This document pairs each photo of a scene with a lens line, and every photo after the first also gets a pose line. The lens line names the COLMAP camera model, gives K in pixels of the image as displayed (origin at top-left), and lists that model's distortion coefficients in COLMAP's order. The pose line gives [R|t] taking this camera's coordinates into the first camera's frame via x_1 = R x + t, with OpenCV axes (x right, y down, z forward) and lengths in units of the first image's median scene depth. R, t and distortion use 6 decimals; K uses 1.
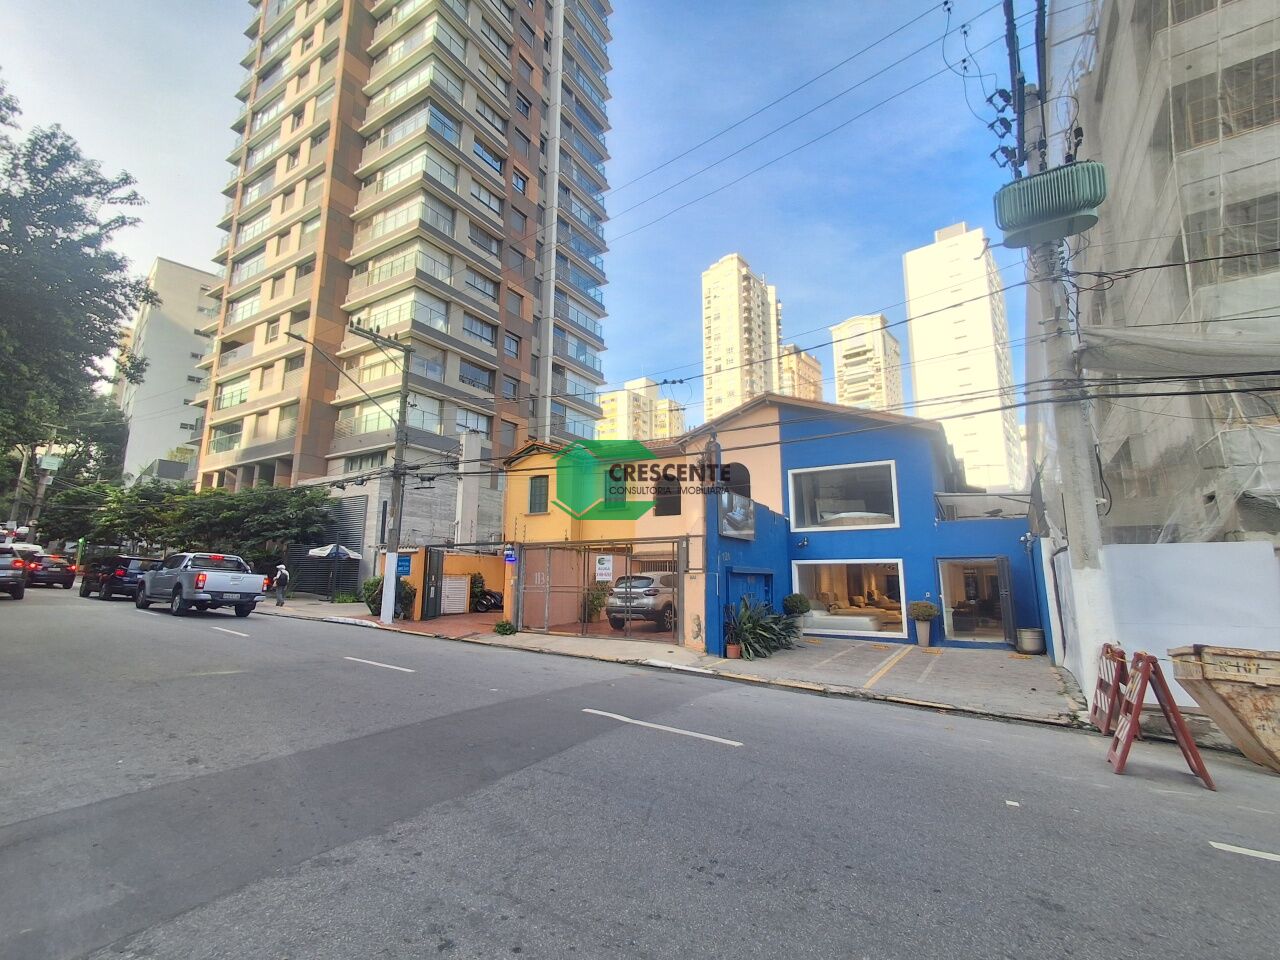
lens RADIAL K [[576.4, 0, 640.0], [0, 576.4, 480.0], [0, 0, 1]] dist [0.001211, 0.000077]
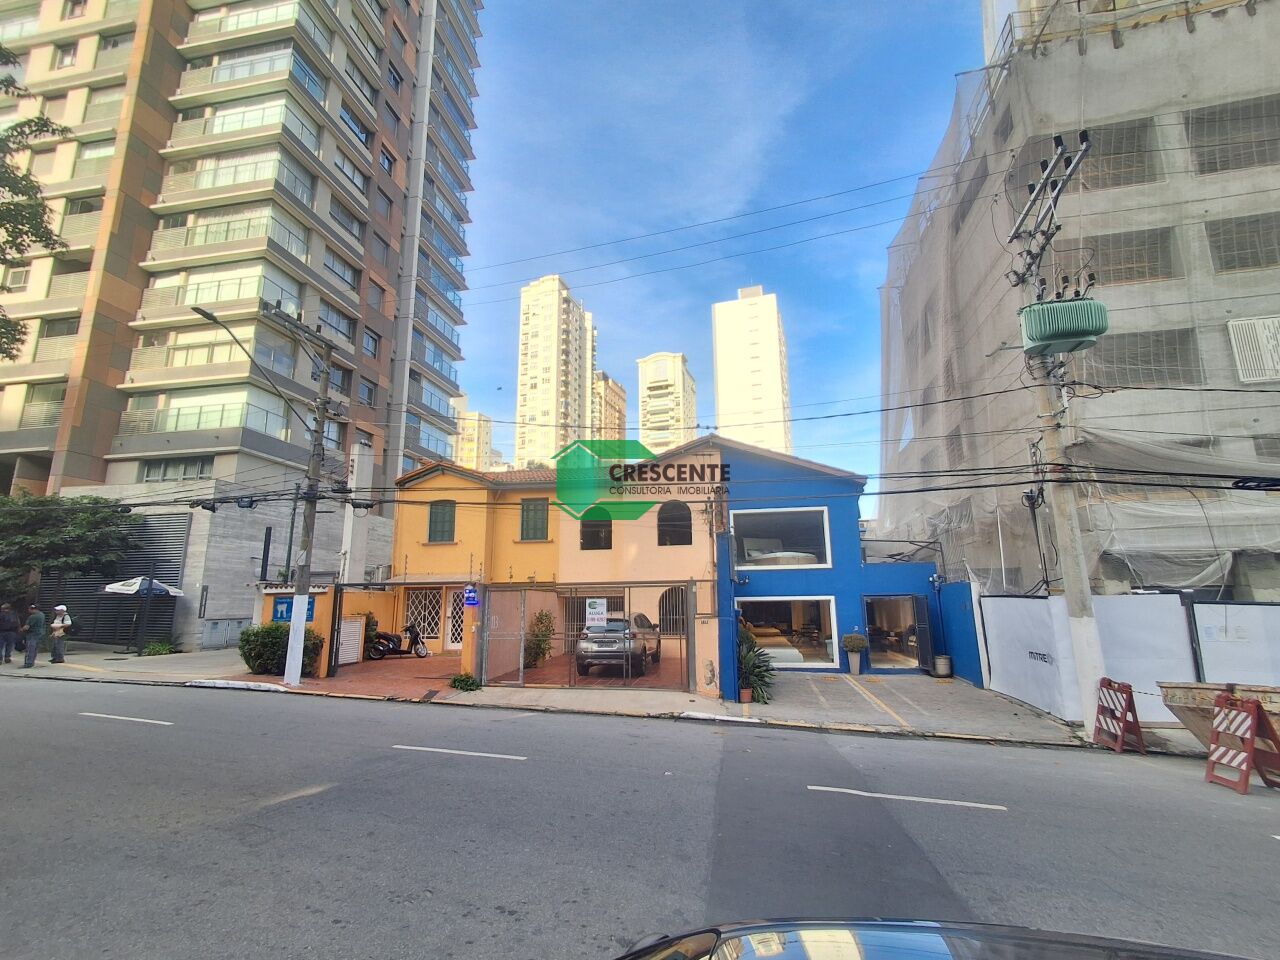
lens RADIAL K [[579.3, 0, 645.6], [0, 579.3, 482.4], [0, 0, 1]] dist [0.002528, 0.001214]
pose [[0.933377, 0.056914, 0.354355, -0.144881], [-0.047063, 0.998230, -0.036365, -0.012359], [-0.355797, 0.017265, 0.934404, 0.037208]]
